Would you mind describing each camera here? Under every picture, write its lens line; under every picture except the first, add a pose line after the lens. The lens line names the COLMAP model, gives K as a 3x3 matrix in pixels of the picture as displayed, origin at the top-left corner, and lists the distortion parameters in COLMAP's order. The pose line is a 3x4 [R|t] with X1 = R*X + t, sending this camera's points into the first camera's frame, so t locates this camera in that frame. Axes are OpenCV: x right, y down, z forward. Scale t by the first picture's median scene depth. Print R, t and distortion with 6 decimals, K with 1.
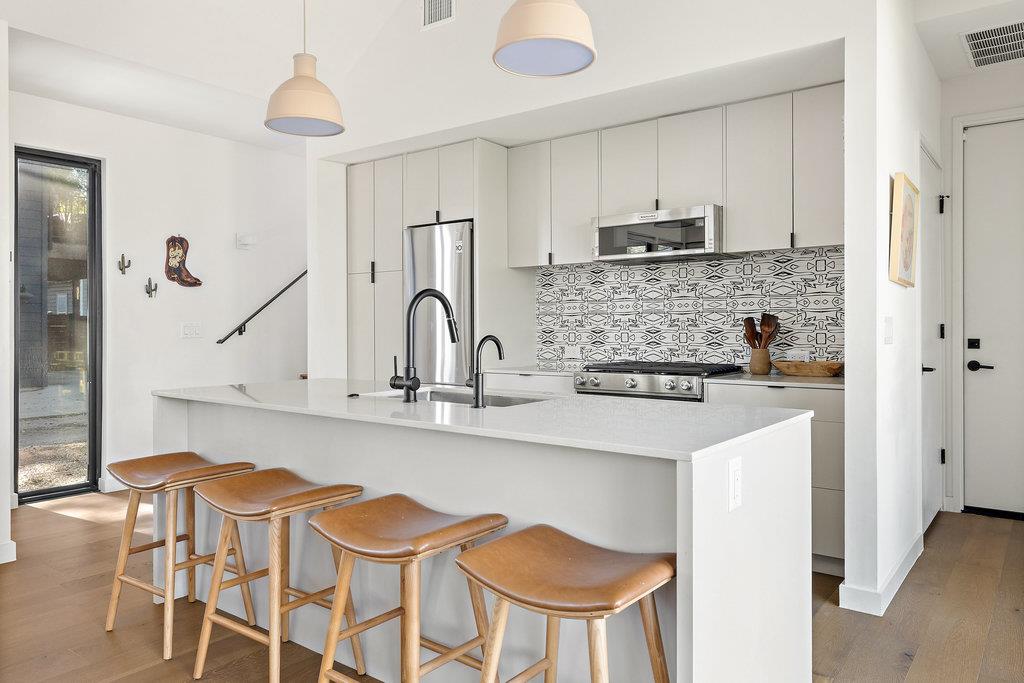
lens RADIAL K [[727.0, 0, 506.4], [0, 727.0, 332.0], [0, 0, 1]] dist [0.008793, 0.000378]
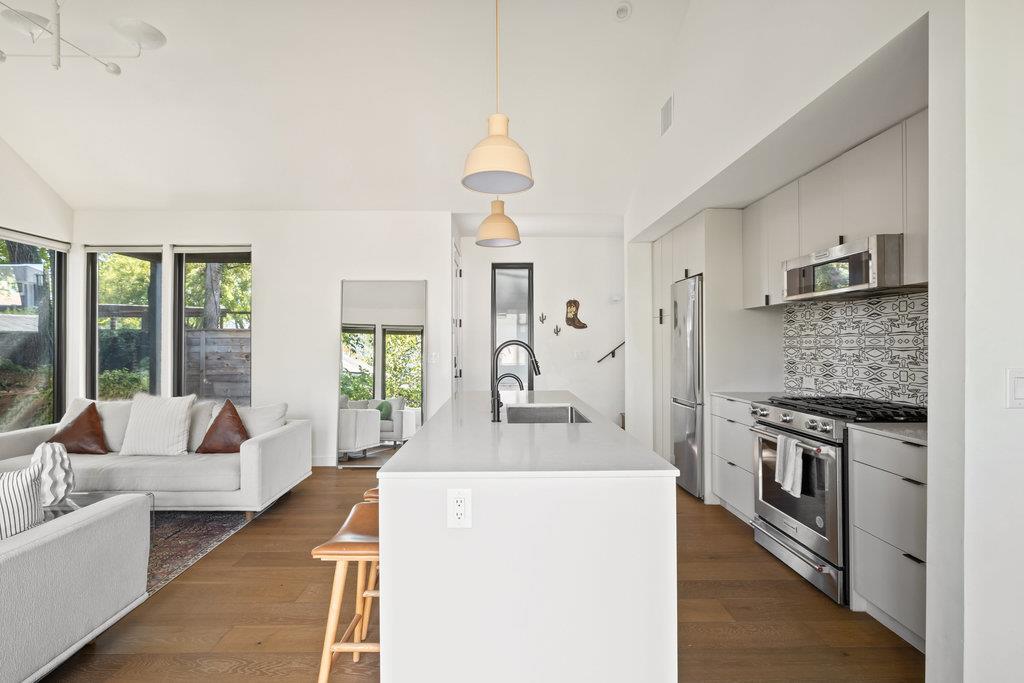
lens RADIAL K [[475.8, 0, 509.7], [0, 475.8, 344.4], [0, 0, 1]] dist [0.005585, -0.000557]
pose [[0.614533, 0.003197, -0.788884, 0.403757], [-0.006778, 0.999976, -0.001228, -0.027681], [0.788862, 0.006102, 0.614541, 0.223428]]
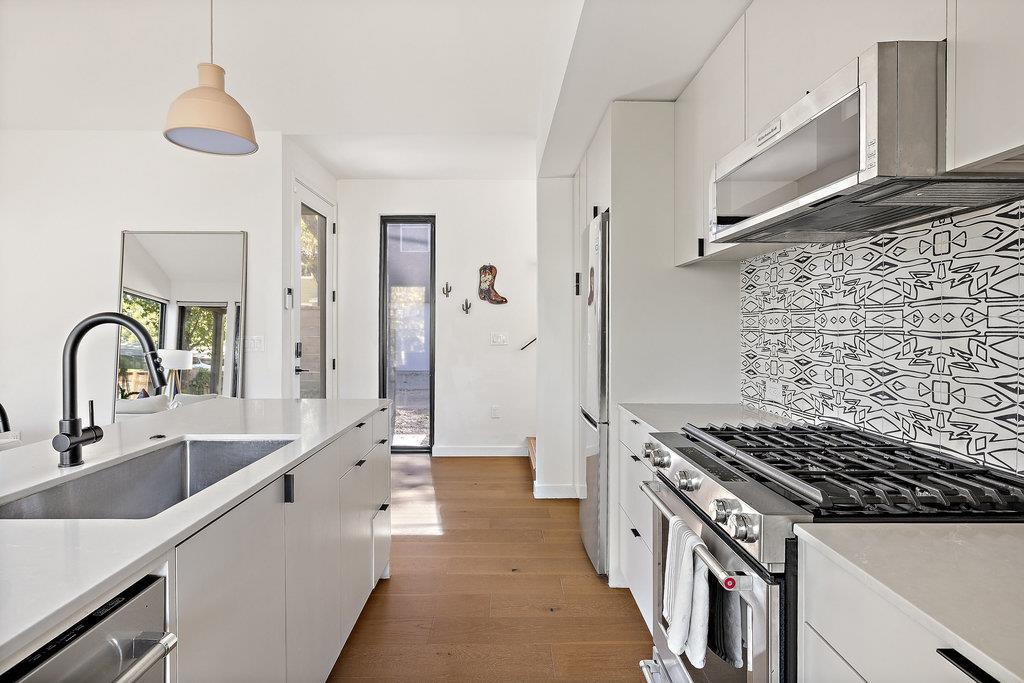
lens RADIAL K [[497.5, 0, 514.9], [0, 497.5, 332.4], [0, 0, 1]] dist [-0.002460, 0.000176]
pose [[0.603504, 0.015110, -0.797217, 0.317376], [-0.009923, 0.999885, 0.011440, -0.028118], [0.797298, 0.001007, 0.603584, 0.600320]]
